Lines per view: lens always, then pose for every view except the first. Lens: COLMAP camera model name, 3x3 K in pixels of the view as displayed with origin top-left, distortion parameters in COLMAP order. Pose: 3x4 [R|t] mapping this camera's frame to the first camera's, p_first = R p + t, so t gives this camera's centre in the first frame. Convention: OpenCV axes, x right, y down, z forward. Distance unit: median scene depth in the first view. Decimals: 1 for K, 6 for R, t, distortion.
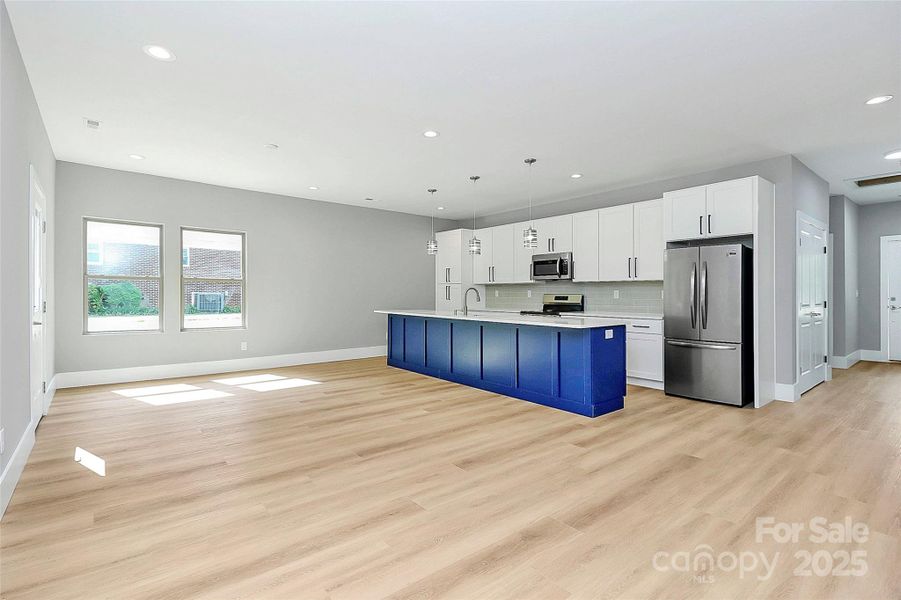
lens RADIAL K [[425.4, 0, 450.5], [0, 425.4, 286.5], [0, 0, 1]] dist [0.003096, -0.012647]
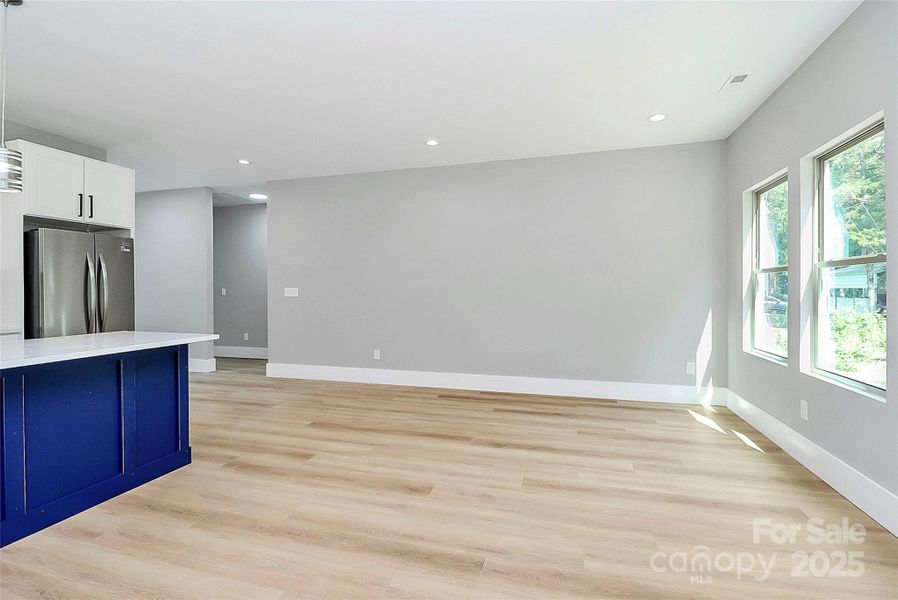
lens RADIAL K [[432.3, 0, 443.7], [0, 432.3, 295.8], [0, 0, 1]] dist [0.001298, -0.012053]
pose [[-0.561012, -0.010495, 0.827741, -0.422207], [-0.010411, 0.999930, 0.005622, 0.010704], [-0.827742, -0.005464, -0.561082, 0.858700]]
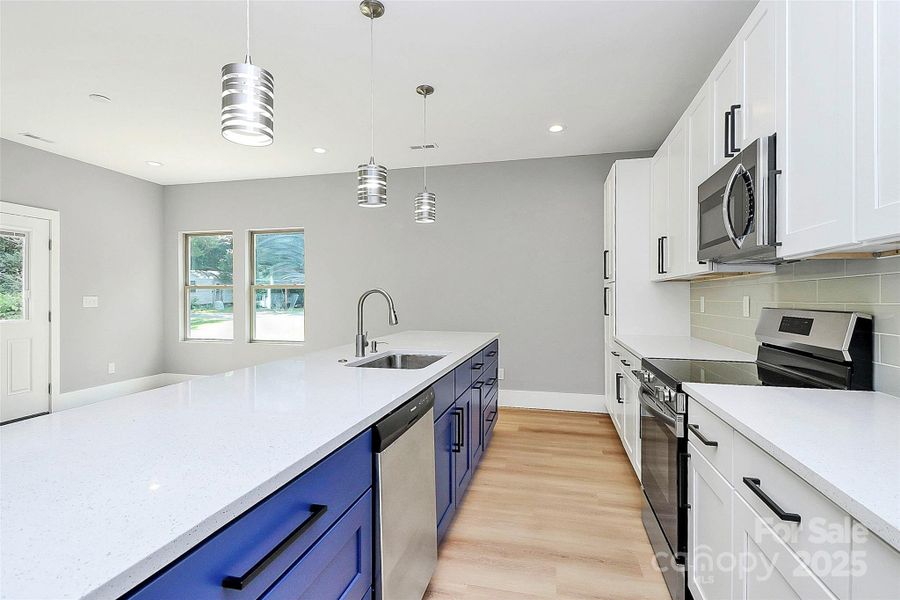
lens RADIAL K [[434.9, 0, 448.6], [0, 434.9, 294.2], [0, 0, 1]] dist [0.000603, -0.000539]
pose [[0.610776, -0.007326, -0.791770, 0.480061], [0.012318, 0.999924, 0.000251, 0.008062], [0.791708, -0.009906, 0.610820, 0.924710]]
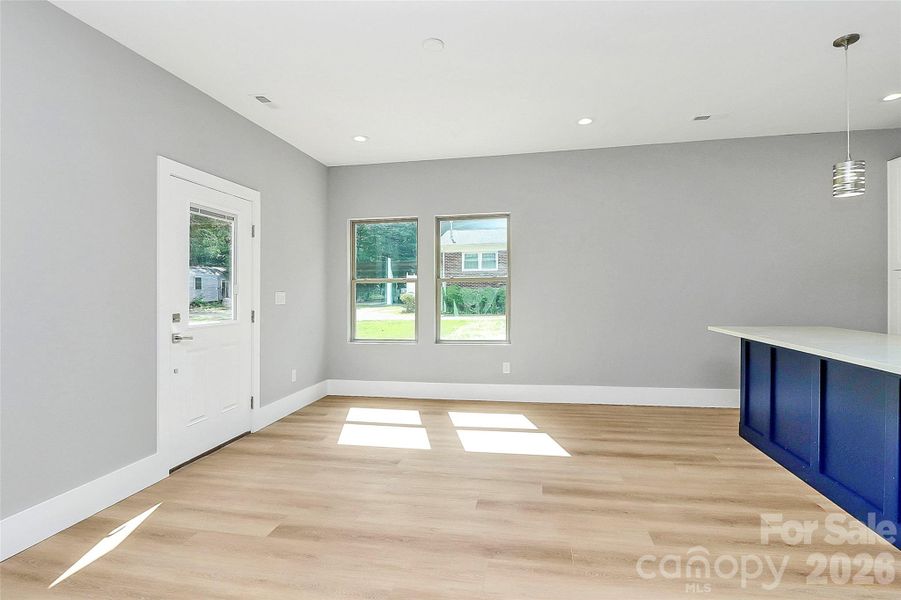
lens RADIAL K [[432.1, 0, 450.6], [0, 432.1, 283.4], [0, 0, 1]] dist [-0.001797, -0.001112]
pose [[0.642707, -0.023939, -0.765738, 0.037762], [0.023131, 0.999662, -0.011837, 0.002978], [0.765763, -0.010105, 0.643044, 0.583258]]
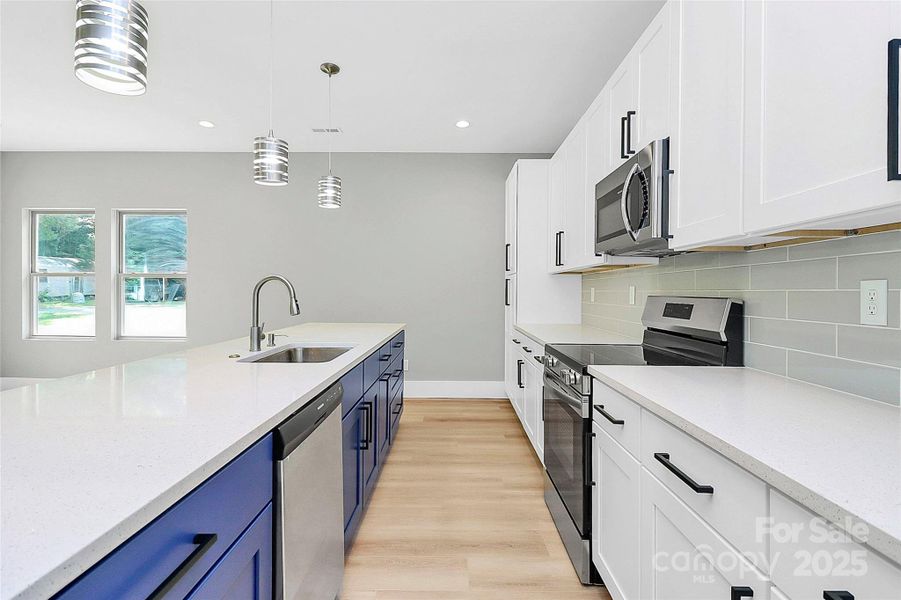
lens RADIAL K [[425.4, 0, 450.5], [0, 425.4, 286.5], [0, 0, 1]] dist [0.003096, -0.012647]
pose [[0.778693, -0.003968, -0.627393, 0.452517], [0.005477, 0.999985, 0.000474, 0.013248], [0.627381, -0.003805, 0.778703, 0.934495]]
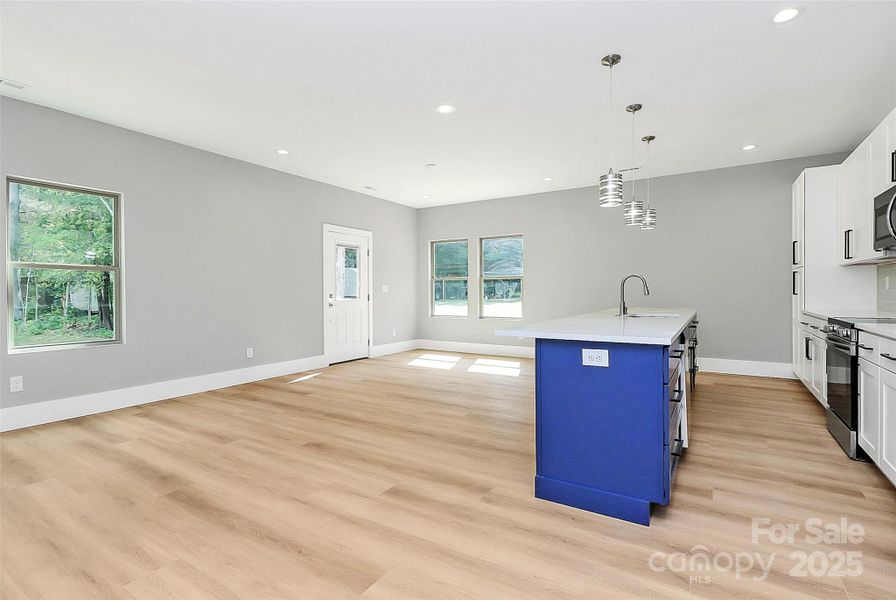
lens RADIAL K [[431.4, 0, 442.8], [0, 431.4, 295.8], [0, 0, 1]] dist [0.001298, -0.012053]
pose [[0.326653, 0.004161, -0.945135, 0.682968], [0.024437, 0.999619, 0.012847, 0.022932], [0.944828, -0.027293, 0.326427, 0.568952]]
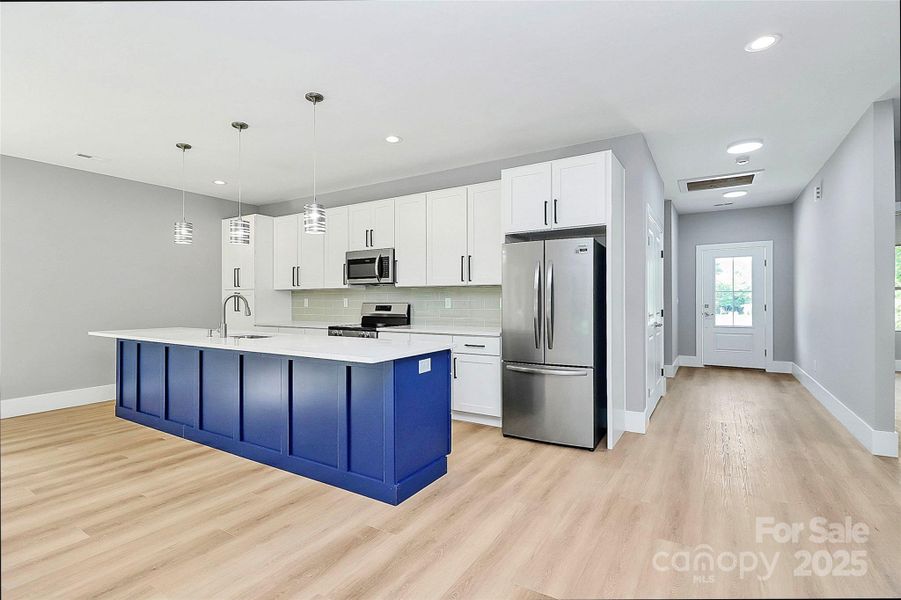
lens RADIAL K [[428.6, 0, 449.3], [0, 428.6, 299.9], [0, 0, 1]] dist [0.028798, -0.036292]
pose [[0.944895, -0.006425, 0.327309, 0.166142], [0.001101, 0.999864, 0.016450, -0.000430], [-0.327370, -0.015183, 0.944774, 0.314973]]
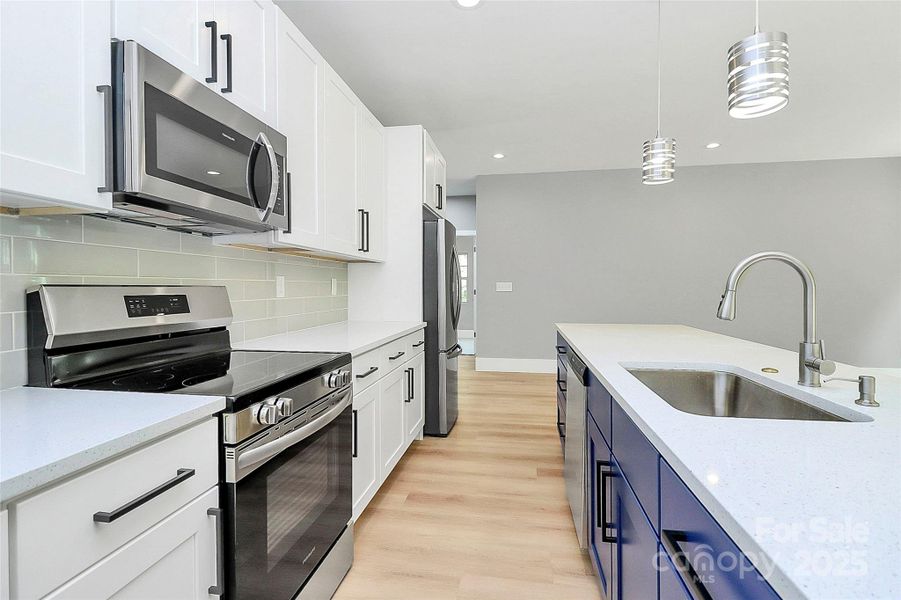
lens RADIAL K [[432.1, 0, 450.6], [0, 432.1, 283.4], [0, 0, 1]] dist [-0.001797, -0.001112]
pose [[-0.667327, 0.006055, 0.744740, -0.003104], [-0.012905, 0.999723, -0.019692, 0.026218], [-0.744653, -0.022752, -0.667064, 1.450889]]
